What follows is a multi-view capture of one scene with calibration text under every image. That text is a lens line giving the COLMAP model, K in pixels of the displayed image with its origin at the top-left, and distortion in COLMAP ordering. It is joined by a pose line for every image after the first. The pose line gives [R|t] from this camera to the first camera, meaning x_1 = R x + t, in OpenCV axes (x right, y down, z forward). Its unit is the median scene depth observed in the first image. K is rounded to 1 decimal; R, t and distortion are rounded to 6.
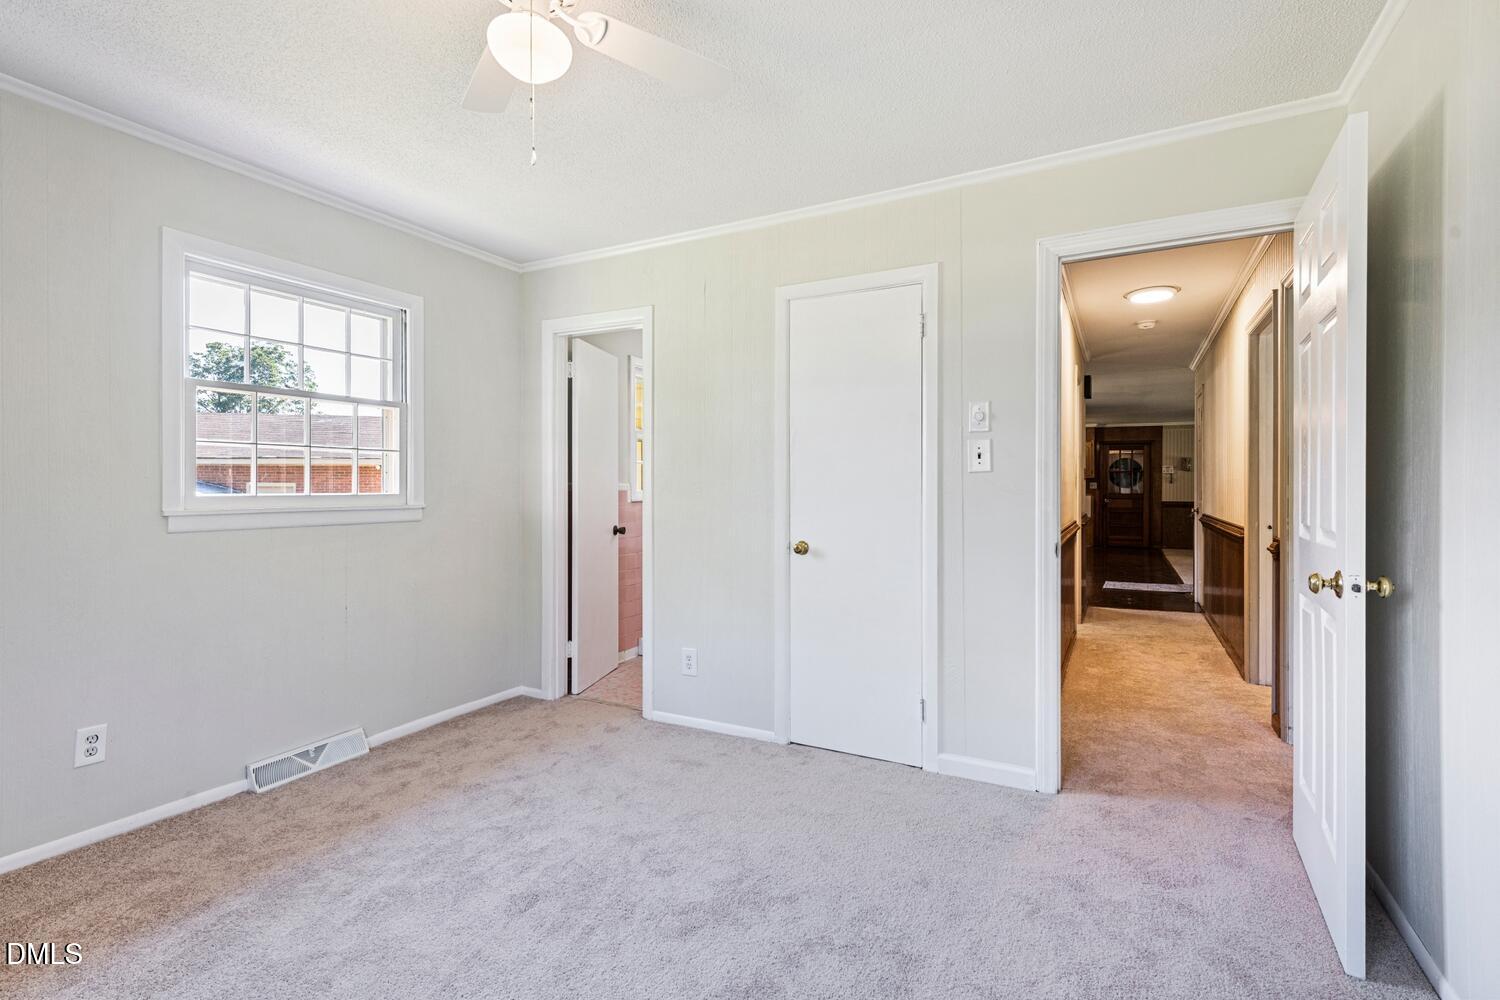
lens RADIAL K [[712.4, 0, 752.8], [0, 712.4, 490.6], [0, 0, 1]] dist [0.002847, 0.000101]
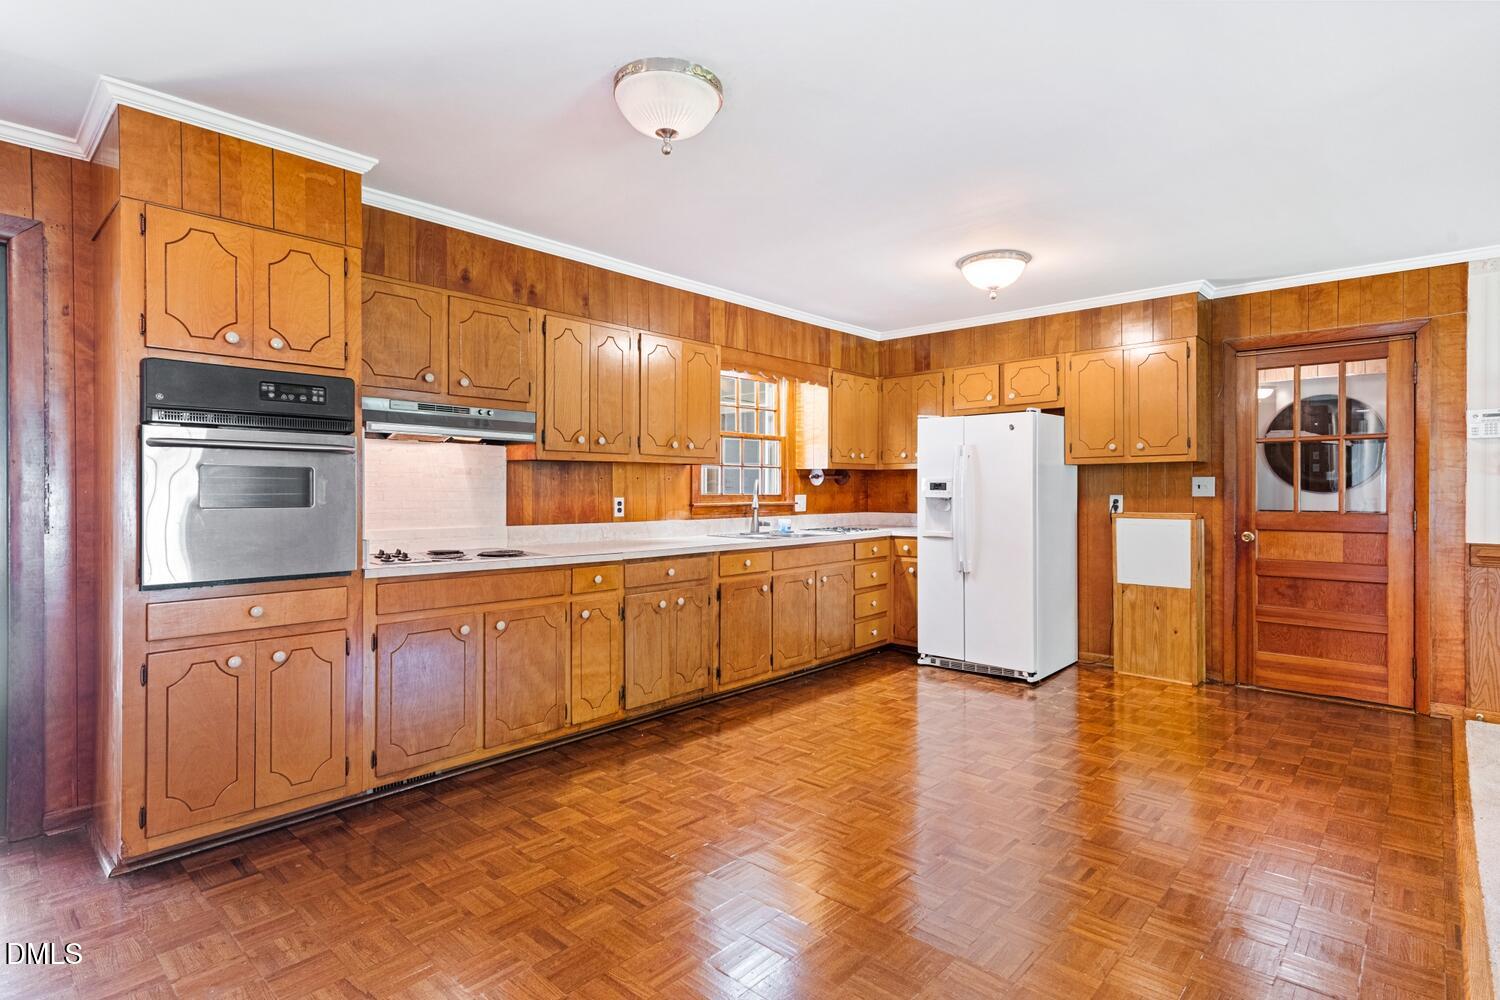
lens RADIAL K [[748.9, 0, 747.6], [0, 748.9, 493.4], [0, 0, 1]] dist [0.001337, 0.000312]
pose [[0.969850, 0.000345, -0.243702, 0.355347], [-0.003317, 0.999925, -0.011784, 0.000463], [0.243679, 0.012237, 0.969779, 0.617370]]
